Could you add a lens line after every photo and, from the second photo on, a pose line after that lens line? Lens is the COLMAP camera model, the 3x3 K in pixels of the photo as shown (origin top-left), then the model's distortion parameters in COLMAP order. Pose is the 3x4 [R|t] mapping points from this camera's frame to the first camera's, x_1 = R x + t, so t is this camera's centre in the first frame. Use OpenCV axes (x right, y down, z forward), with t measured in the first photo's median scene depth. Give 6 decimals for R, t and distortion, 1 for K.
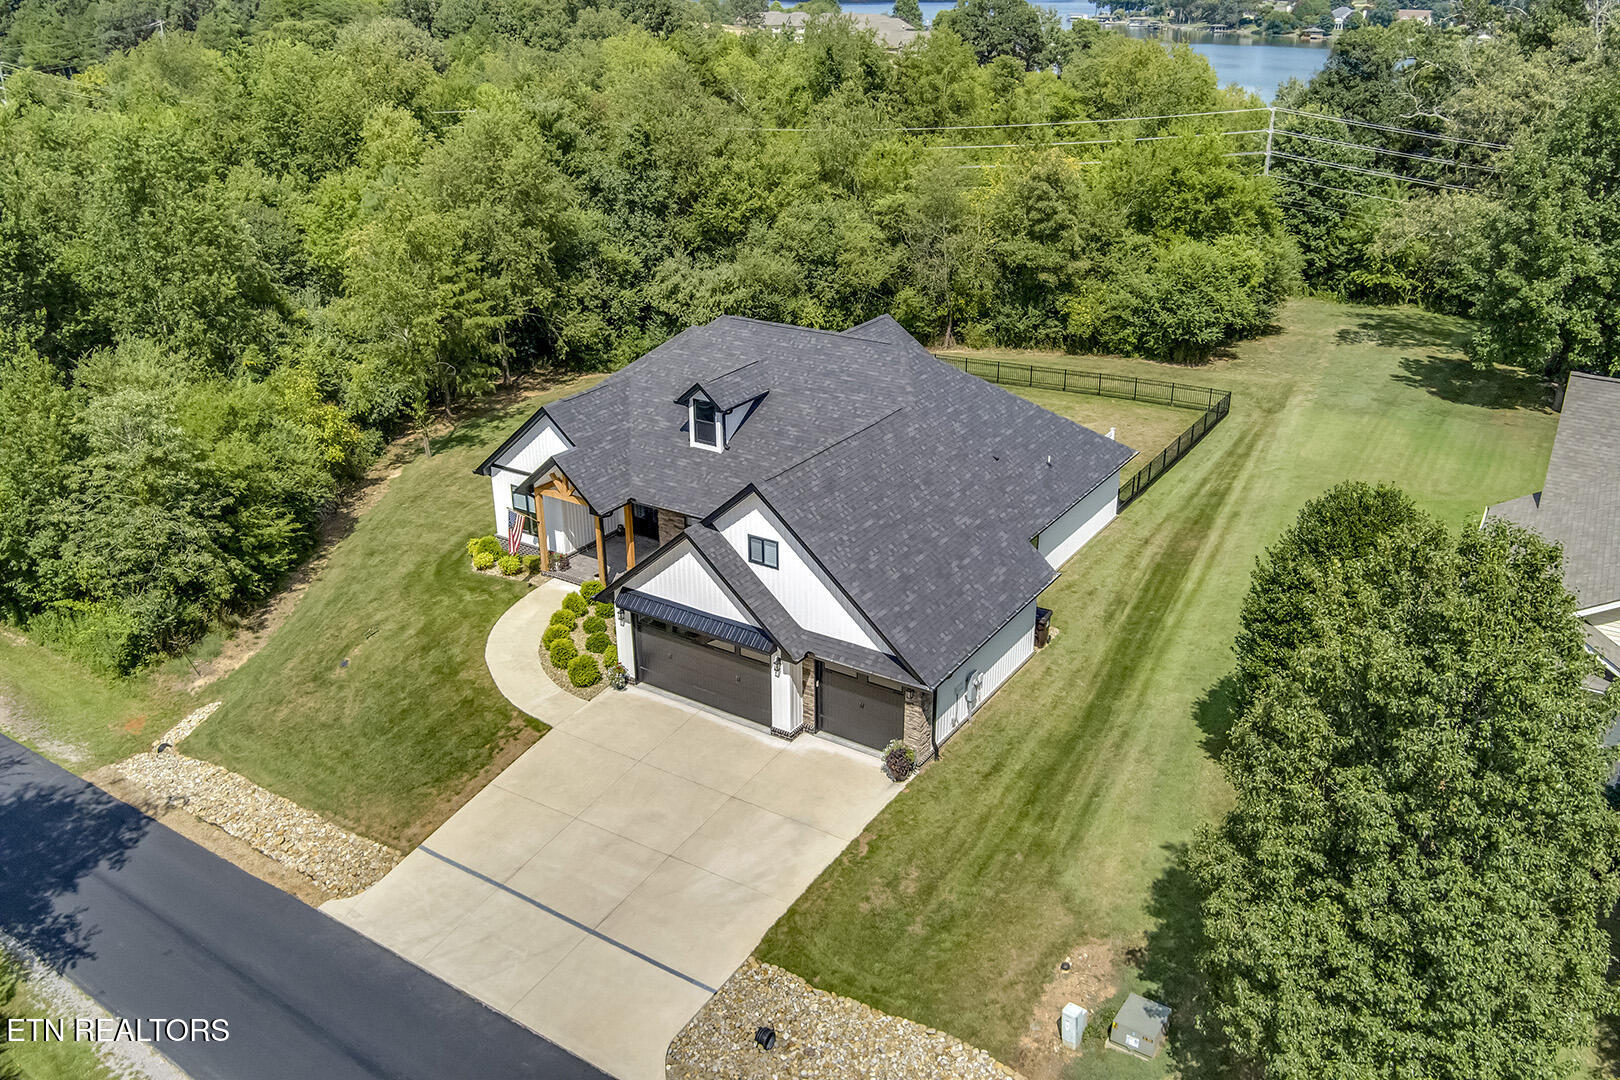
lens RADIAL K [[1288.5, 0, 806.5], [0, 1288.5, 544.5], [0, 0, 1]] dist [-0.069557, 0.005525]
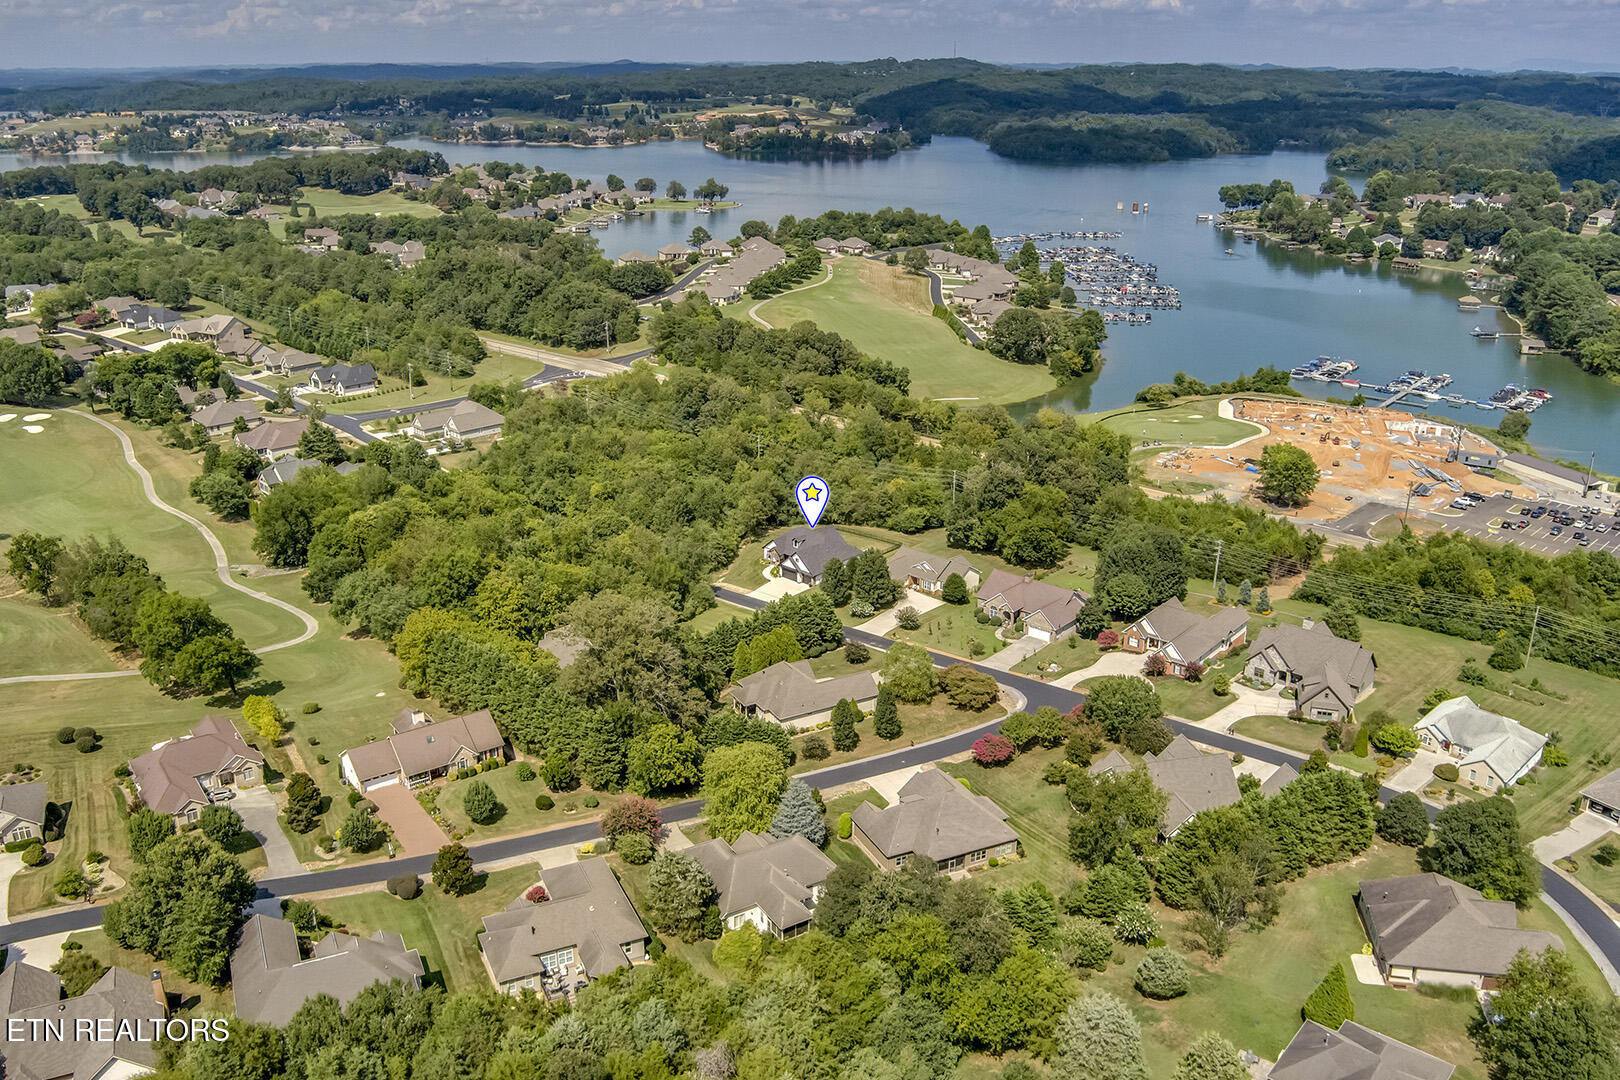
lens RADIAL K [[1288.5, 0, 806.5], [0, 1288.5, 544.5], [0, 0, 1]] dist [-0.069557, 0.005525]
pose [[0.982923, 0.069673, -0.170320, 0.937603], [-0.080393, 0.995140, -0.056865, 0.243685], [0.165530, 0.069587, 0.983747, -4.697628]]
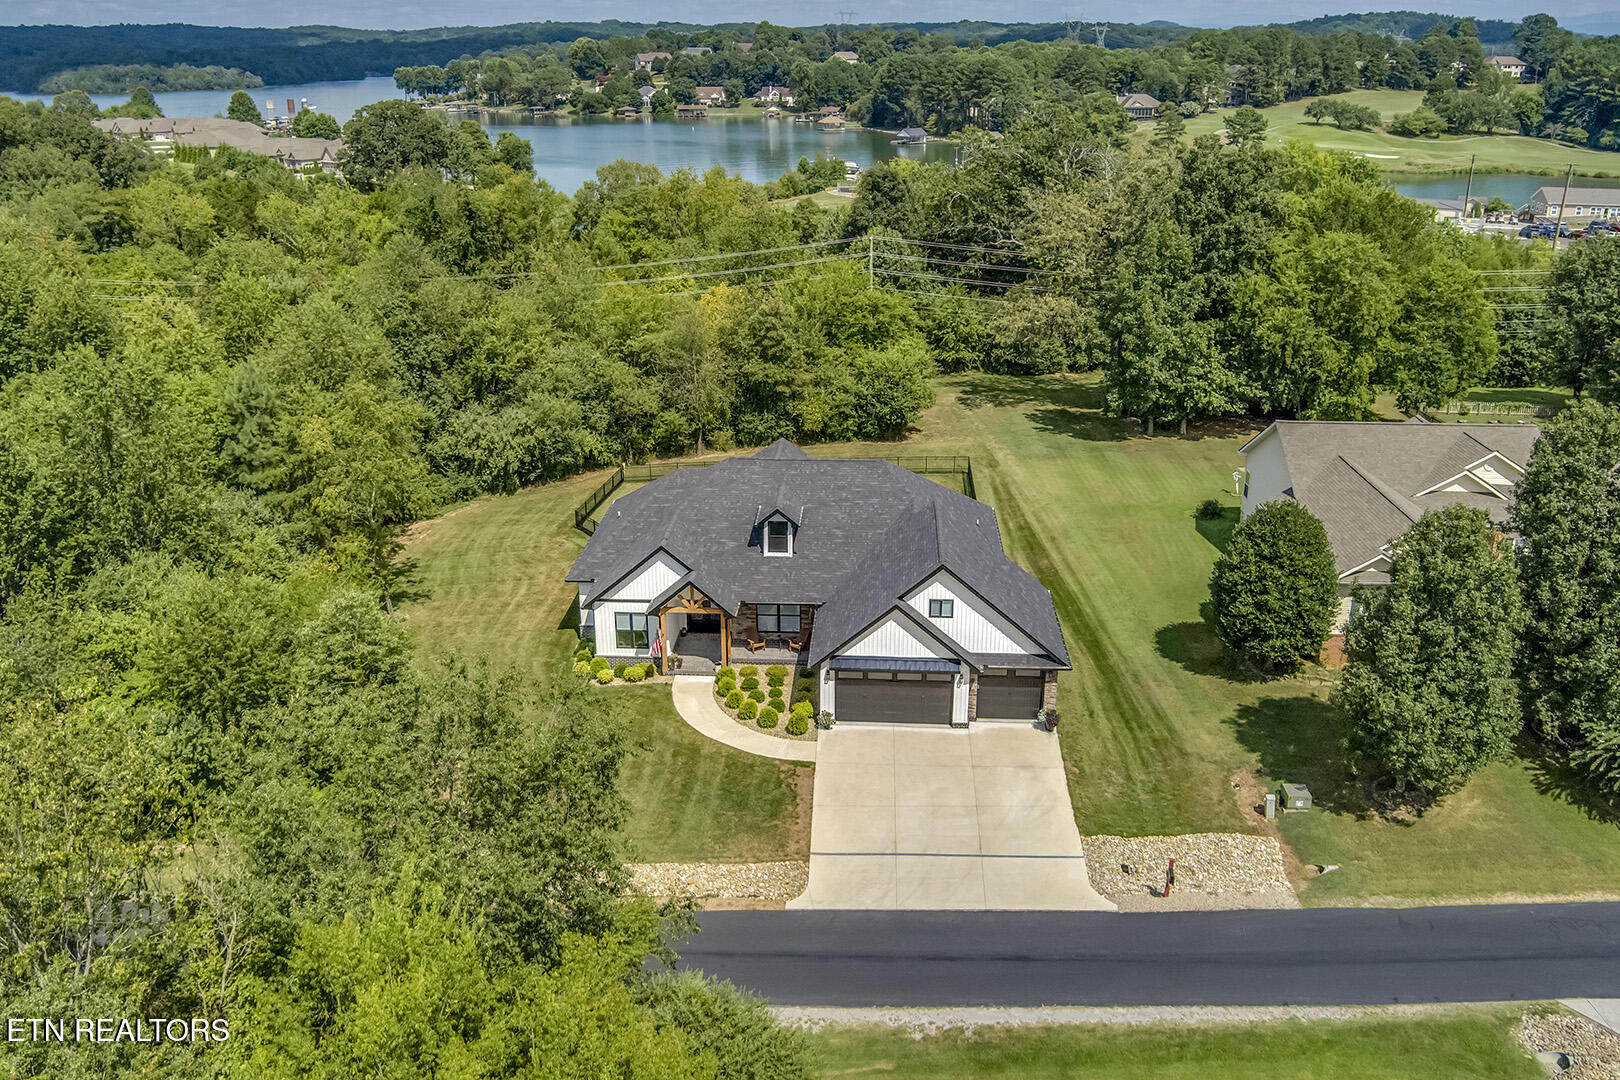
lens RADIAL K [[1288.5, 0, 806.5], [0, 1288.5, 544.5], [0, 0, 1]] dist [-0.069557, 0.005525]
pose [[0.874213, -0.172180, 0.453988, -0.529934], [0.197170, 0.980338, -0.007872, -0.054823], [-0.443706, 0.096394, 0.890973, -0.185060]]
